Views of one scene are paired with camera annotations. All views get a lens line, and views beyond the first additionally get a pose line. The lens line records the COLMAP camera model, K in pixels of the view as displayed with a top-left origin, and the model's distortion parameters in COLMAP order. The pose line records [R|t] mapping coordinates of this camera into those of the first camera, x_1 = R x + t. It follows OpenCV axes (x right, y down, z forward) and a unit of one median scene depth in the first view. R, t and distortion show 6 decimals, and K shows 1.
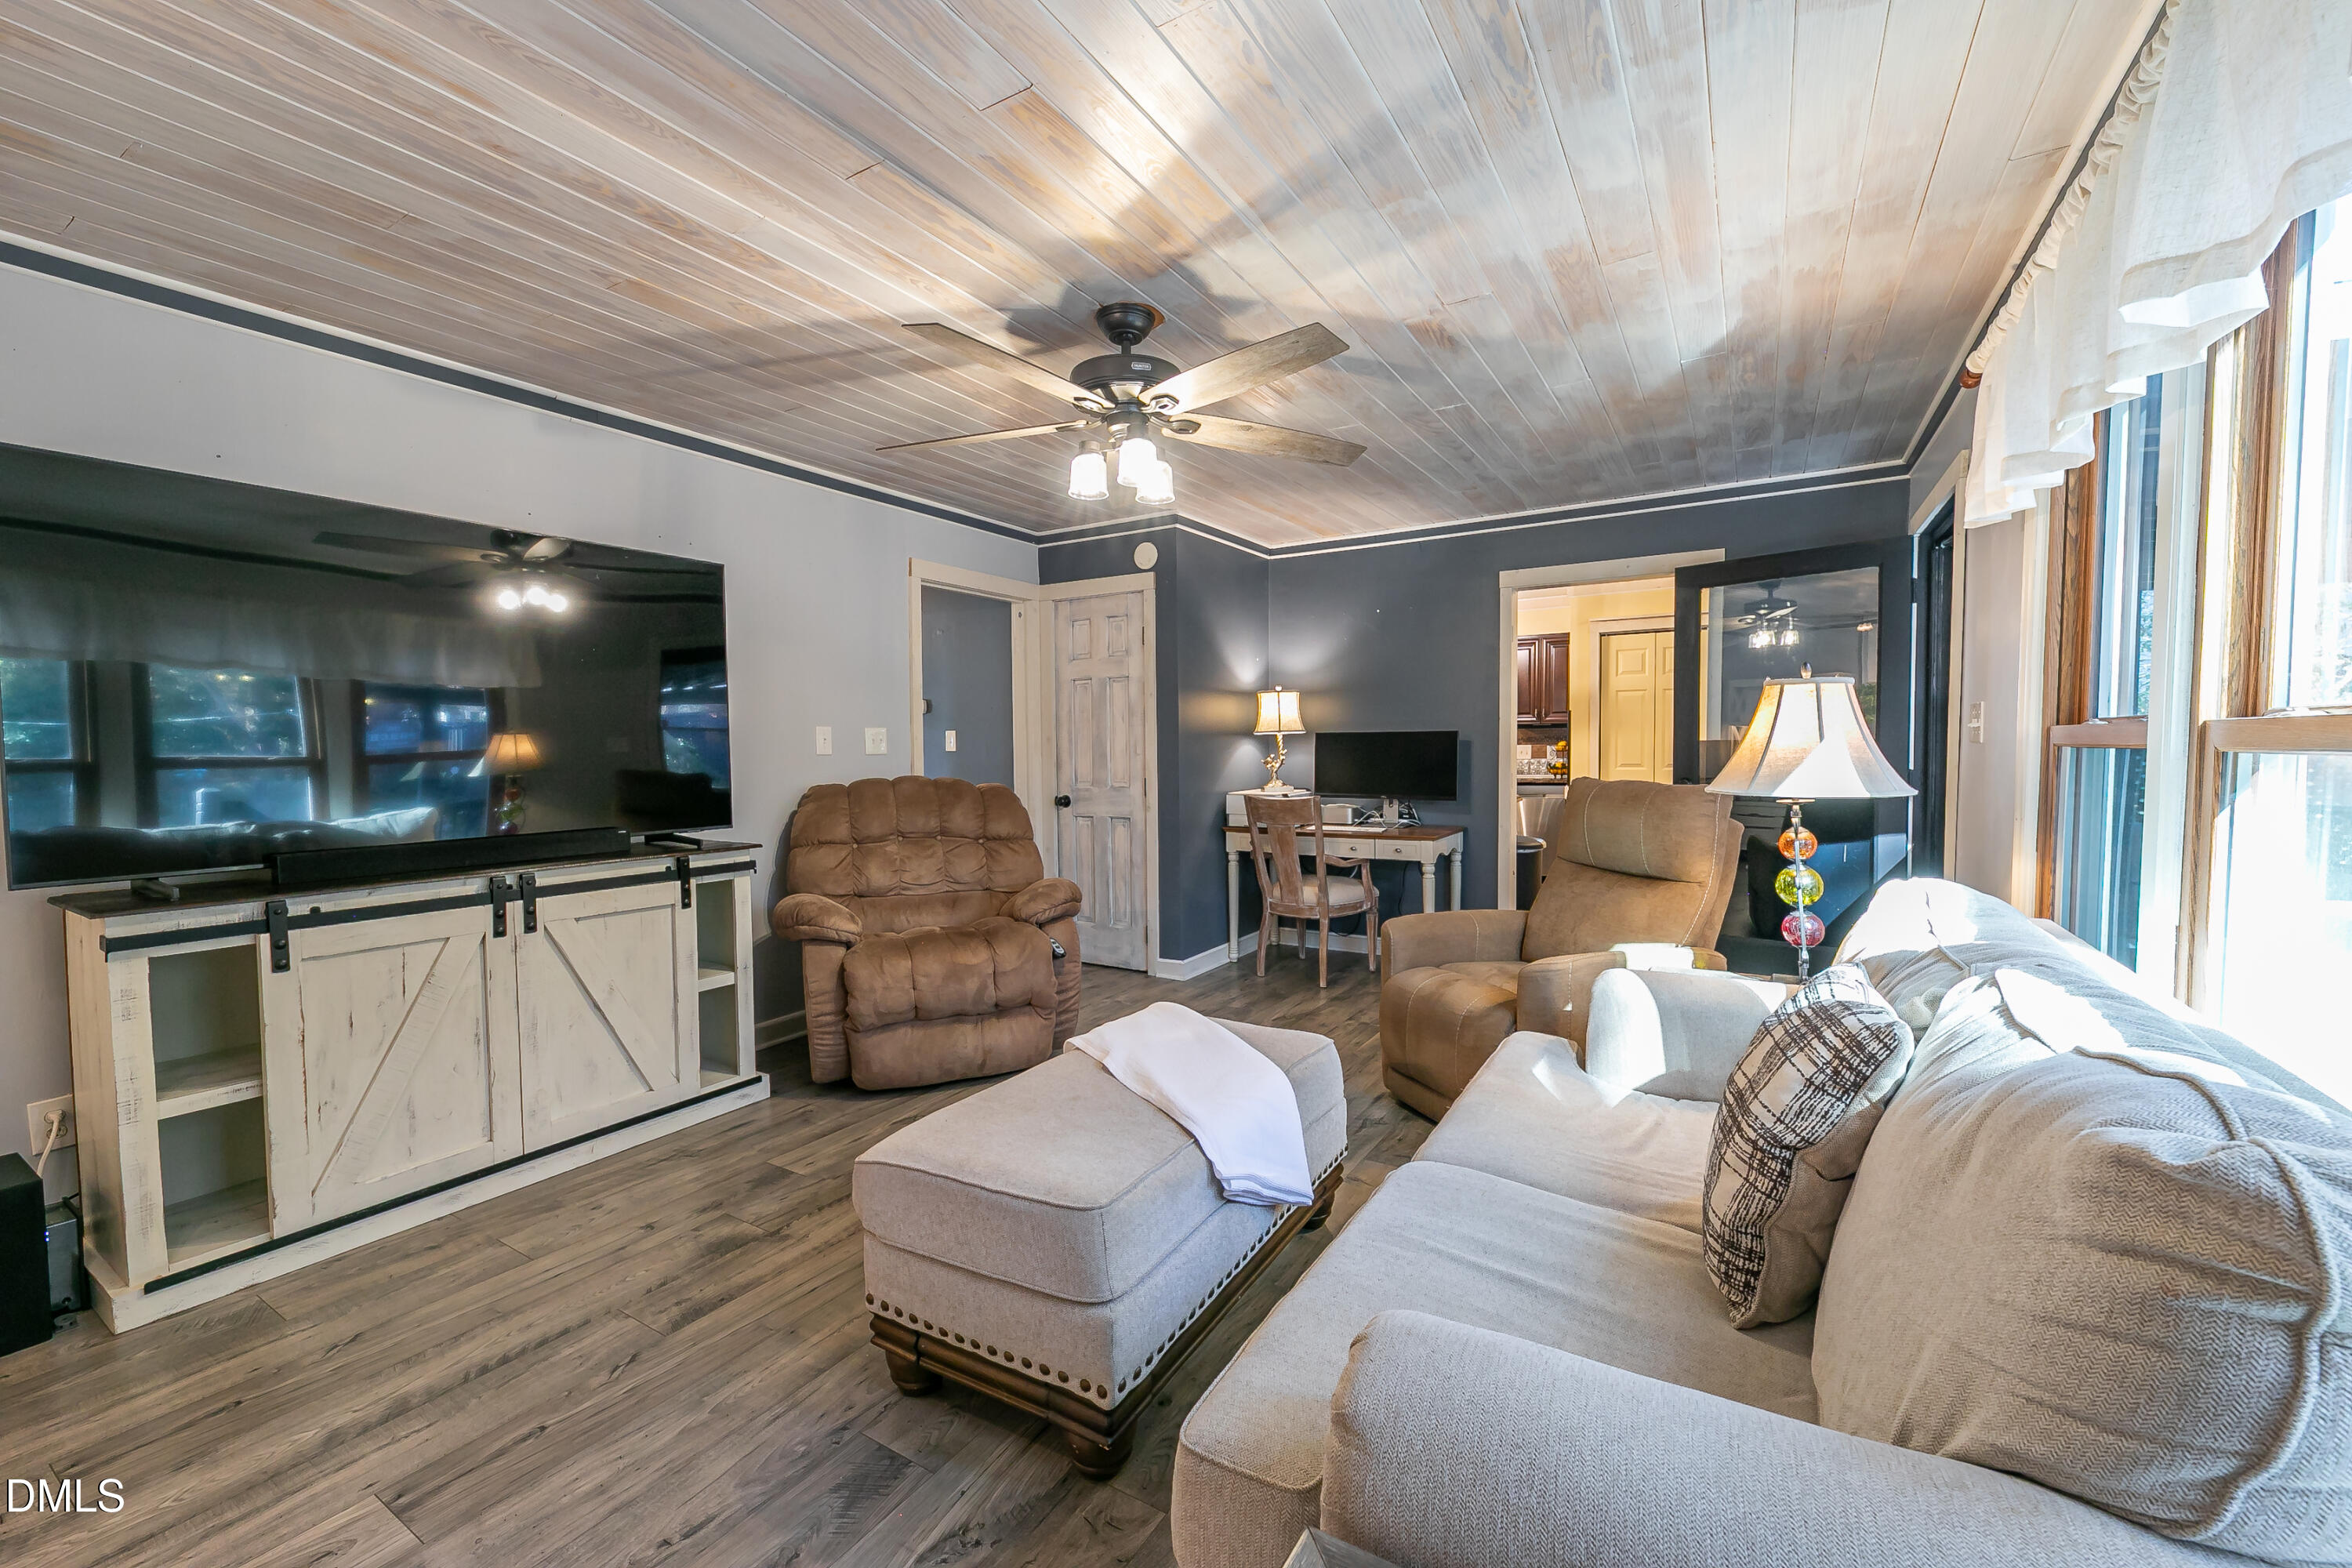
lens RADIAL K [[972.9, 0, 1176.0], [0, 972.9, 784.0], [0, 0, 1]] dist [-0.000741, -0.000156]
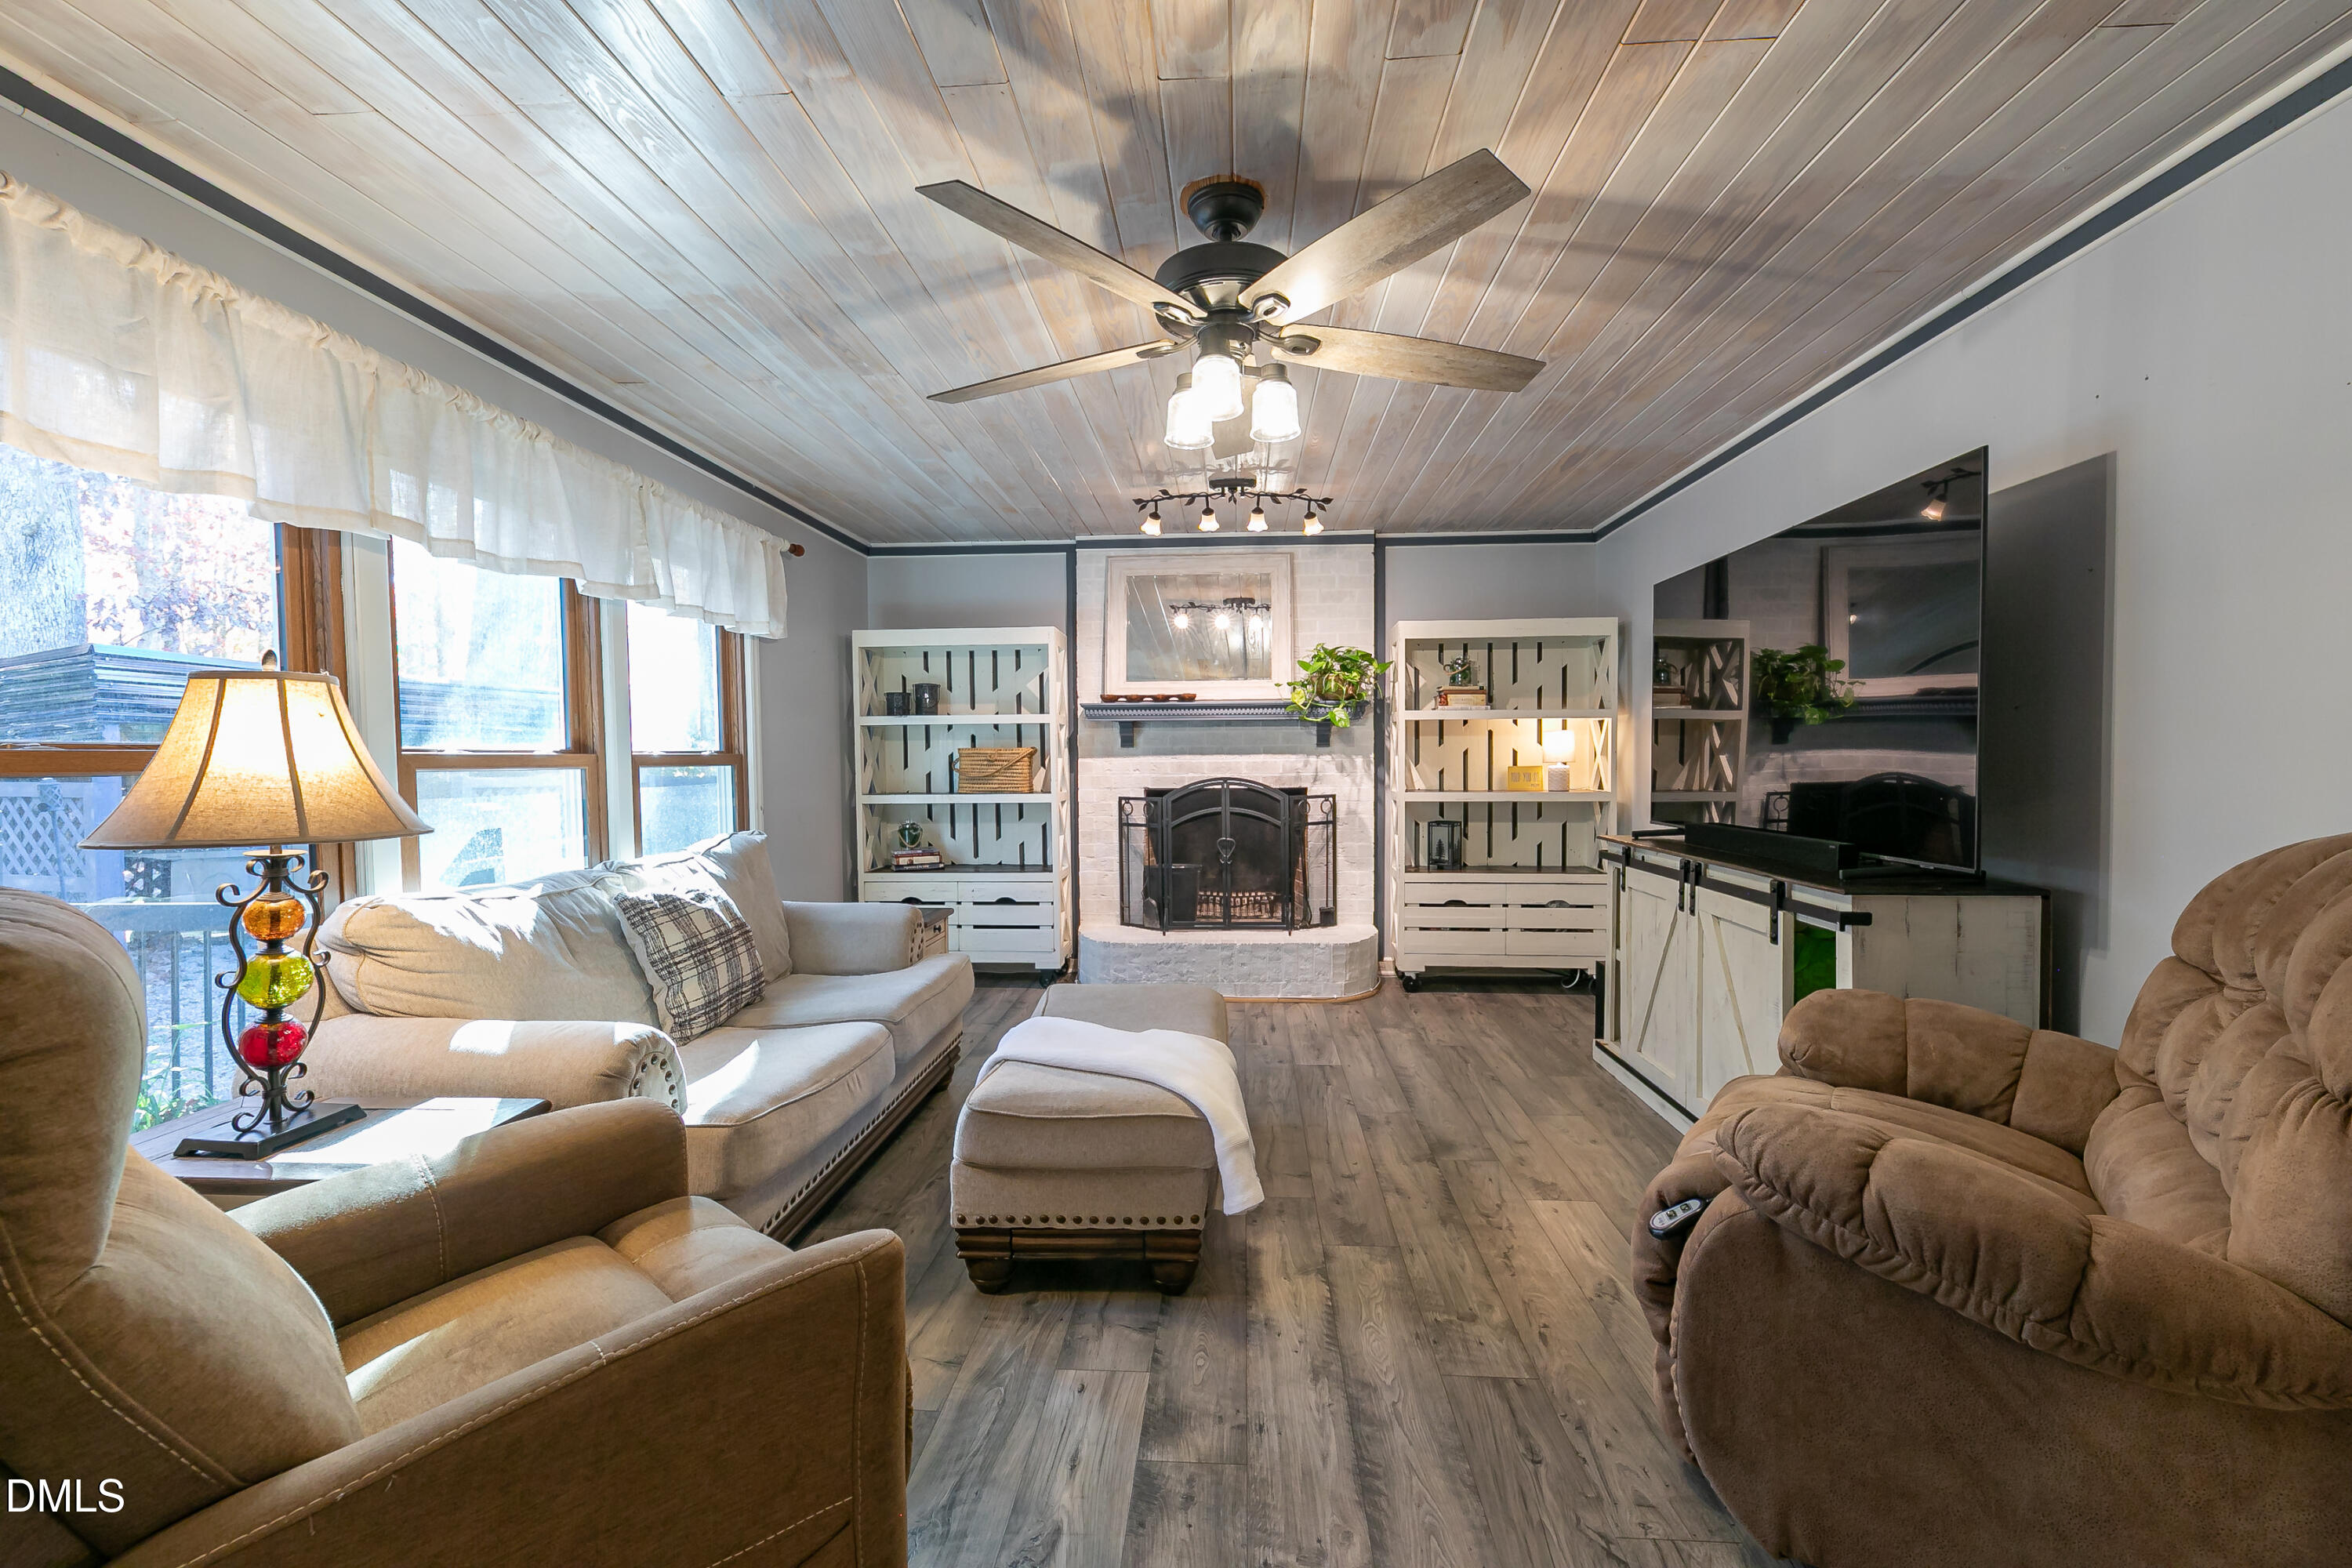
lens RADIAL K [[972.9, 0, 1176.0], [0, 972.9, 784.0], [0, 0, 1]] dist [-0.000741, -0.000156]
pose [[-0.888881, 0.030233, -0.457140, 0.349300], [0.000600, 0.997896, 0.064830, -0.066133], [0.458138, 0.057352, -0.887029, 1.663018]]
